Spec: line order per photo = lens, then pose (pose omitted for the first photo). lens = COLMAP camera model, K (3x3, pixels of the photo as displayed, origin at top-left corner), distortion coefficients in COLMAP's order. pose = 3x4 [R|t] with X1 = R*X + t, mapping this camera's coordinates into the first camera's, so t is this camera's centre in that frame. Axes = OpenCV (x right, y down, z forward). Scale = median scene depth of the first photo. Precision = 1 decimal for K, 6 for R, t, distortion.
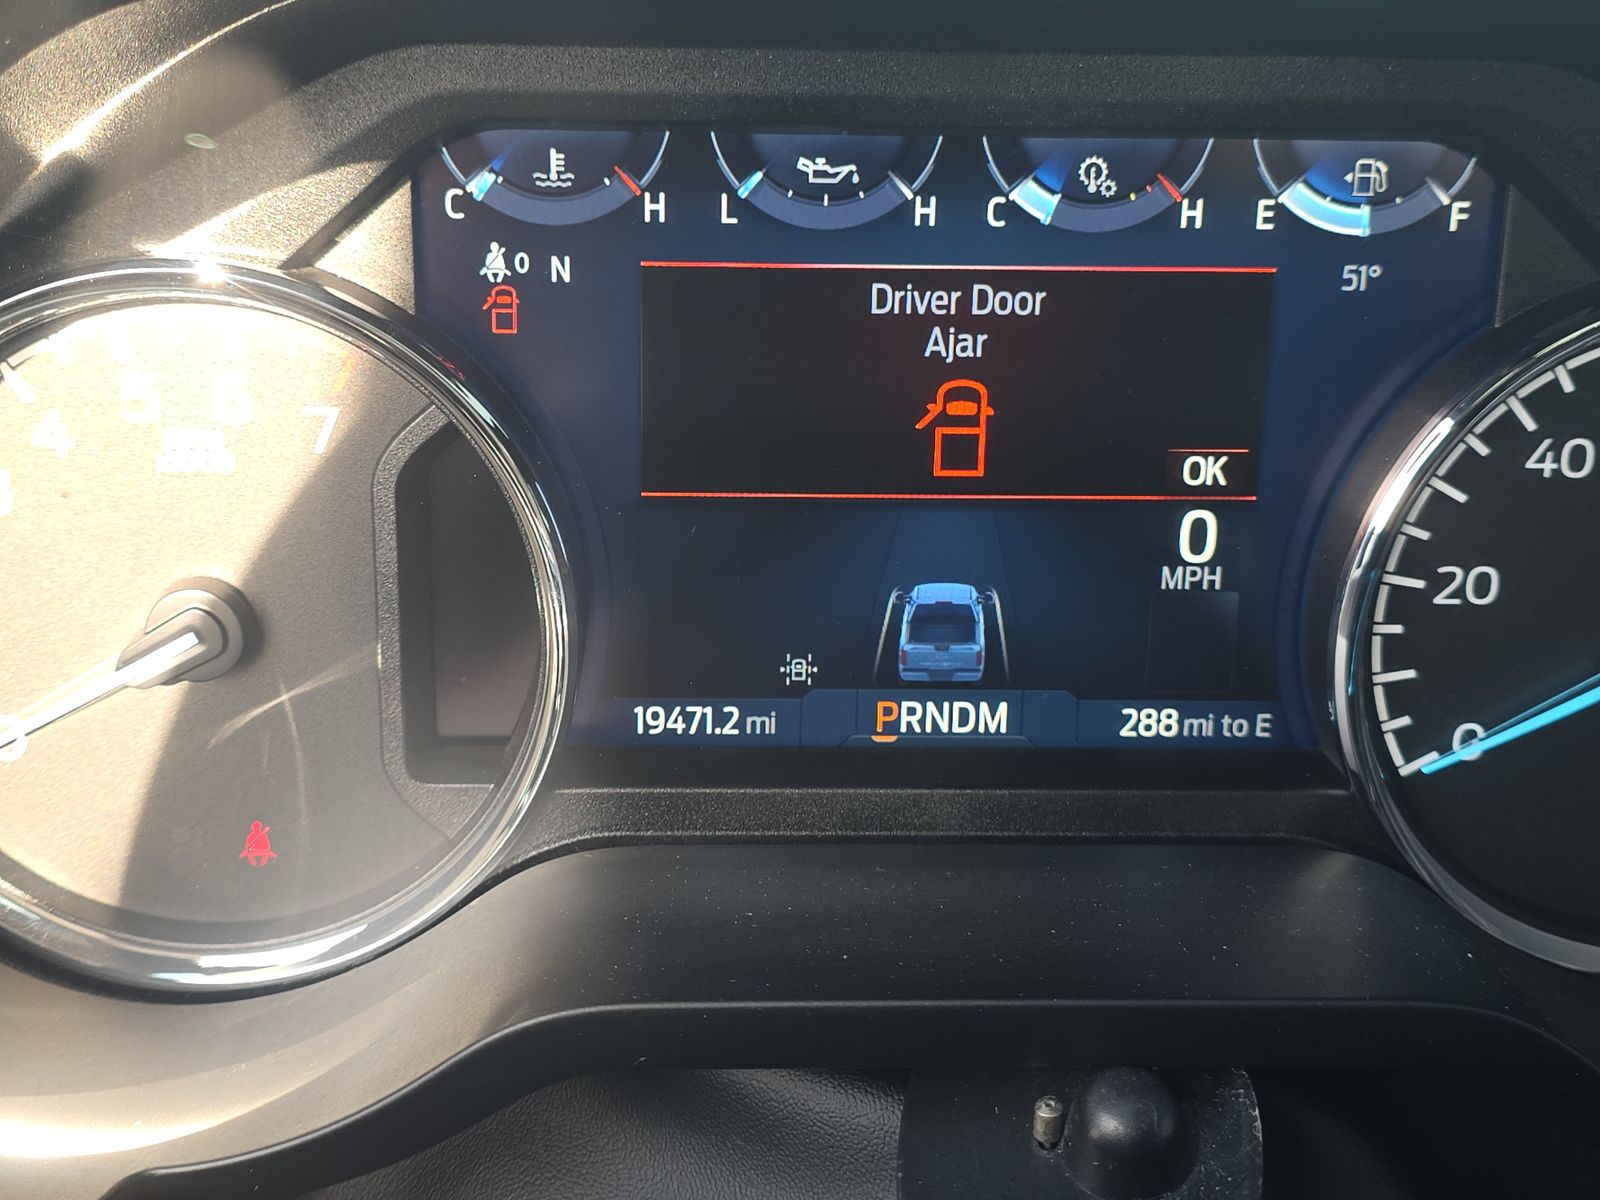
lens RADIAL K [[2139.0, 0, 794.2], [0, 2139.0, 603.0], [0, 0, 1]] dist [0.052007, 0.000000]
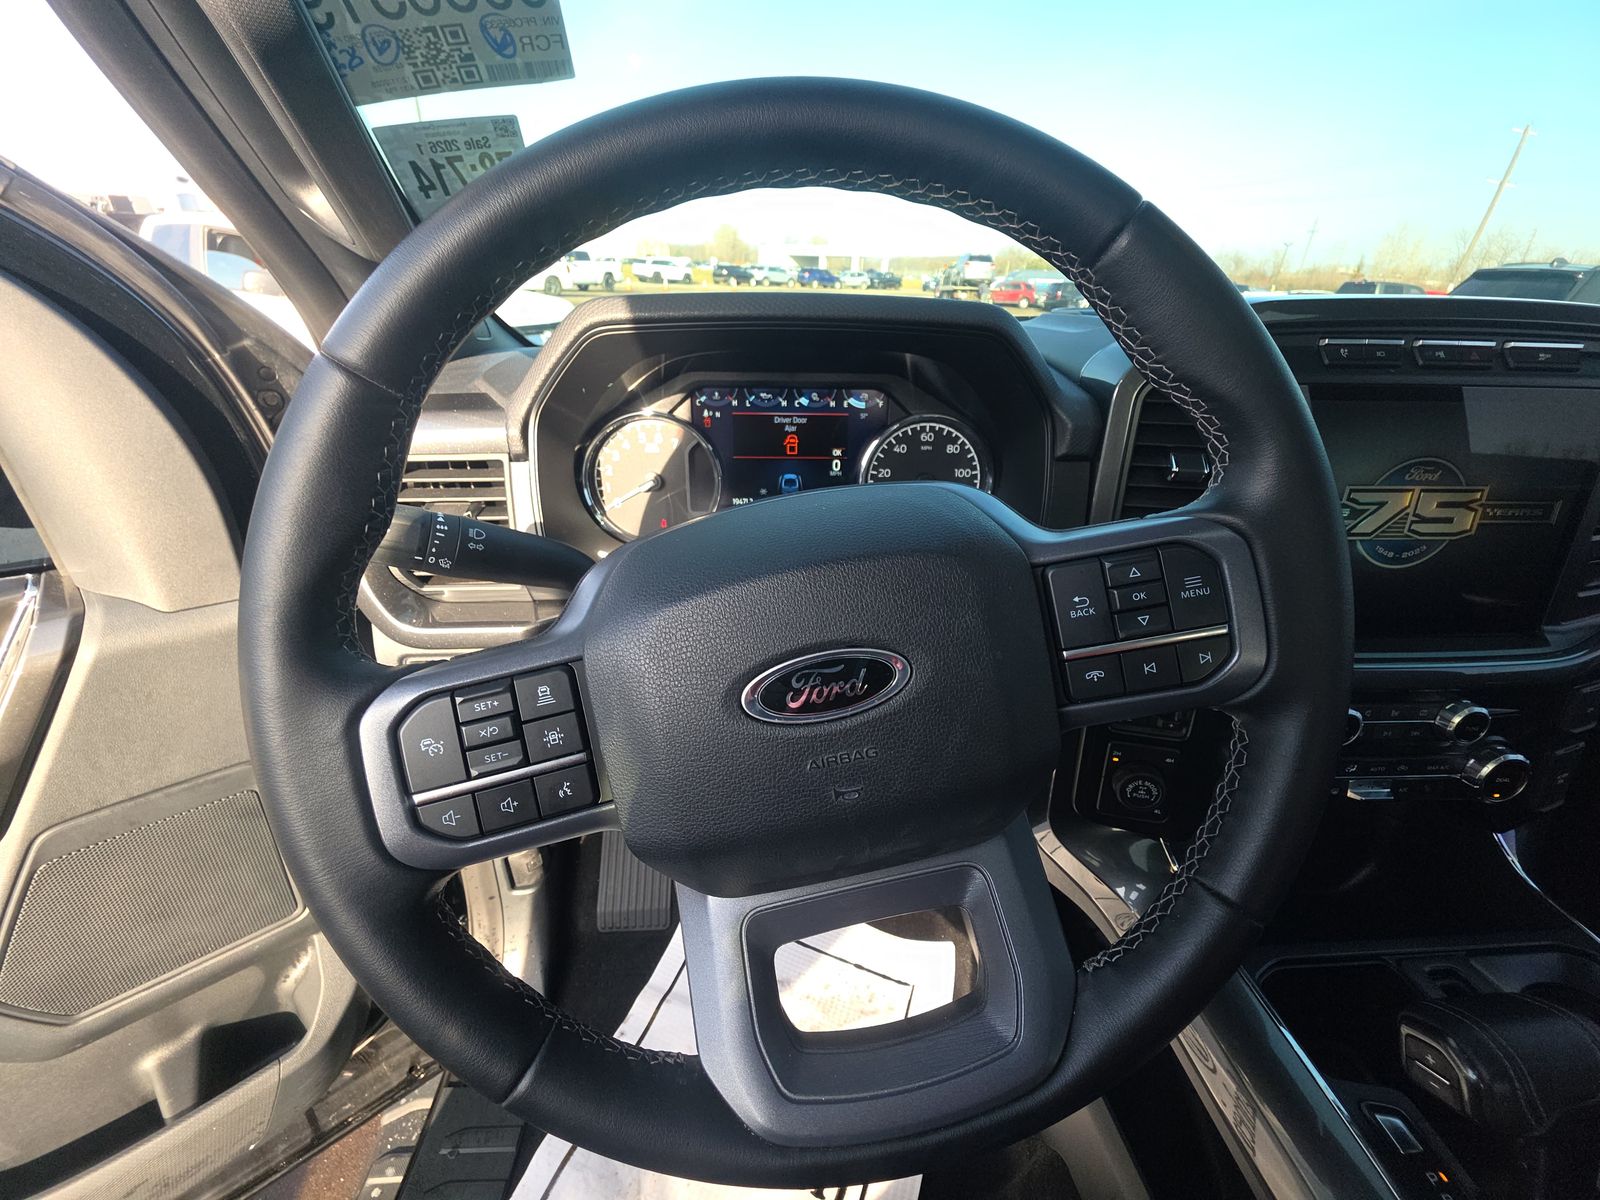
lens RADIAL K [[654.6, 0, 810.2], [0, 654.6, 601.6], [0, 0, 1]] dist [0.011732, -0.006239]
pose [[0.999900, -0.007705, 0.011888, 0.104188], [0.007034, 0.998436, 0.055467, 0.231997], [-0.012296, -0.055378, 0.998390, -0.706239]]
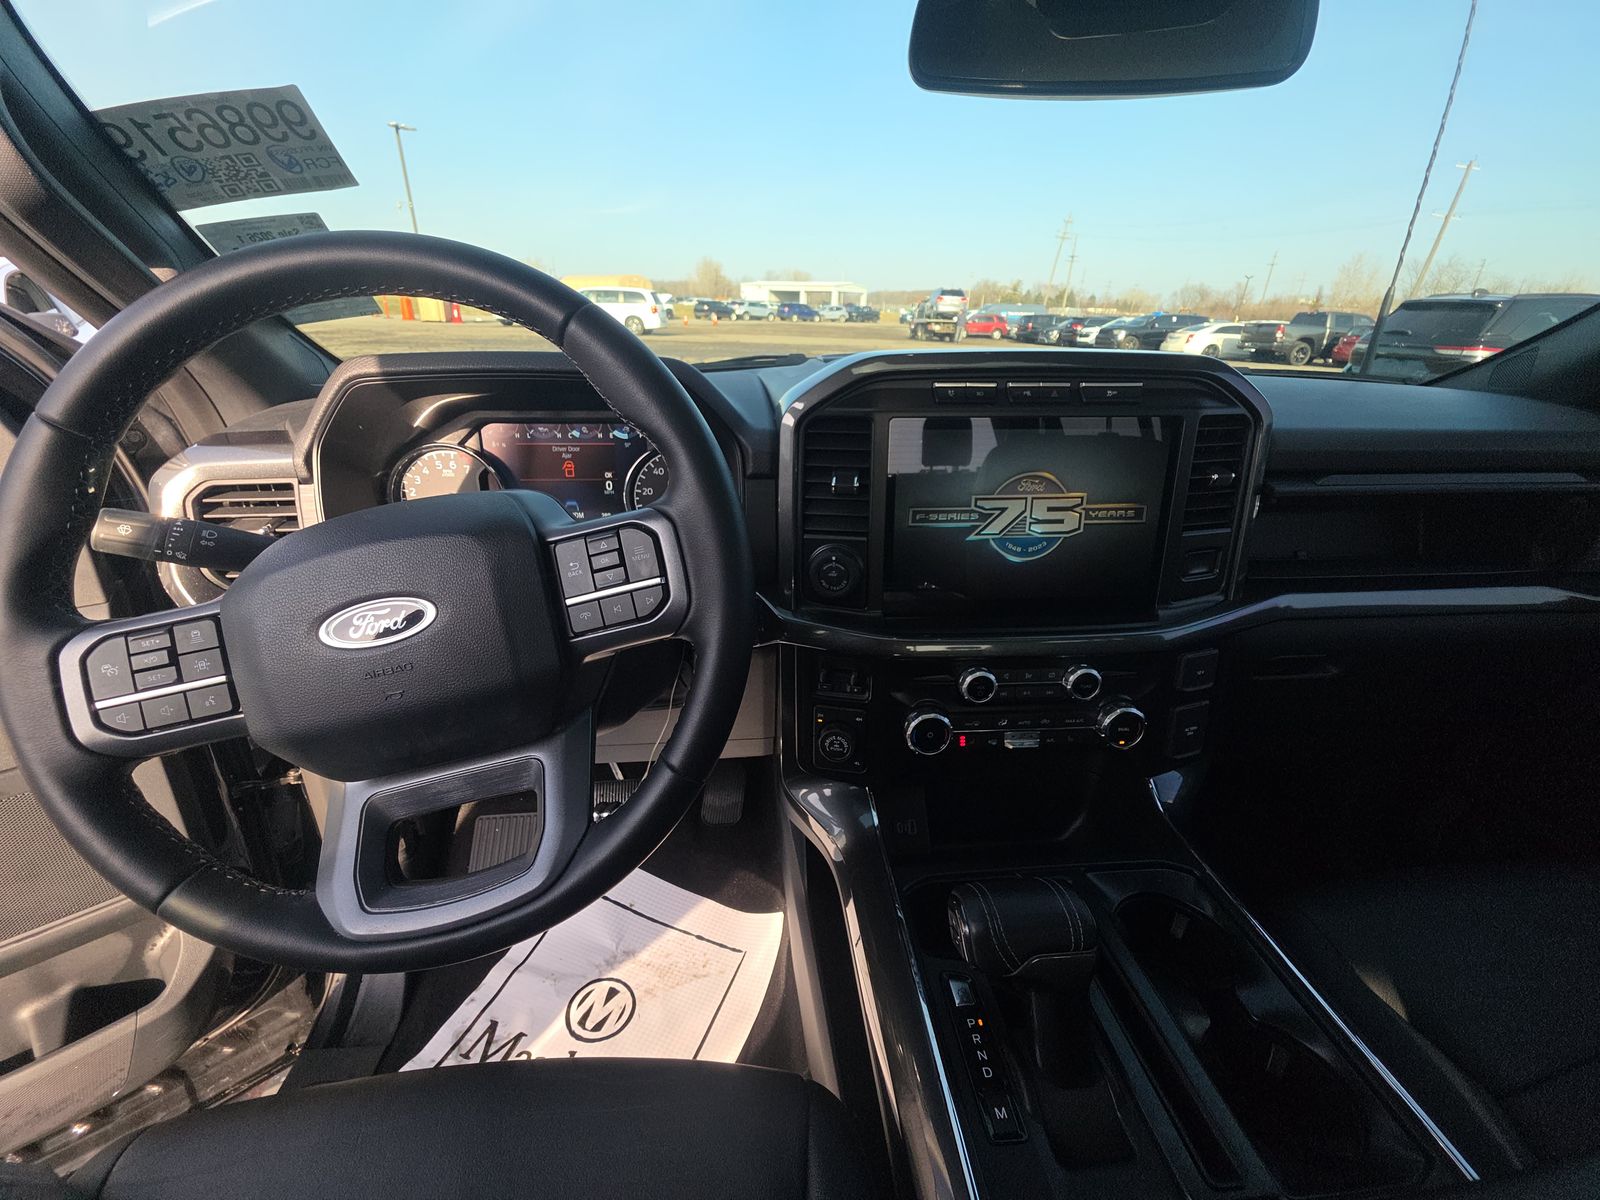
lens RADIAL K [[654.6, 0, 817.4], [0, 654.6, 601.5], [0, 0, 1]] dist [0.011732, -0.006239]
pose [[0.999289, -0.023617, 0.029375, 0.794035], [0.023203, 0.999628, 0.014370, 0.325104], [-0.029703, -0.013678, 0.999465, -1.079207]]
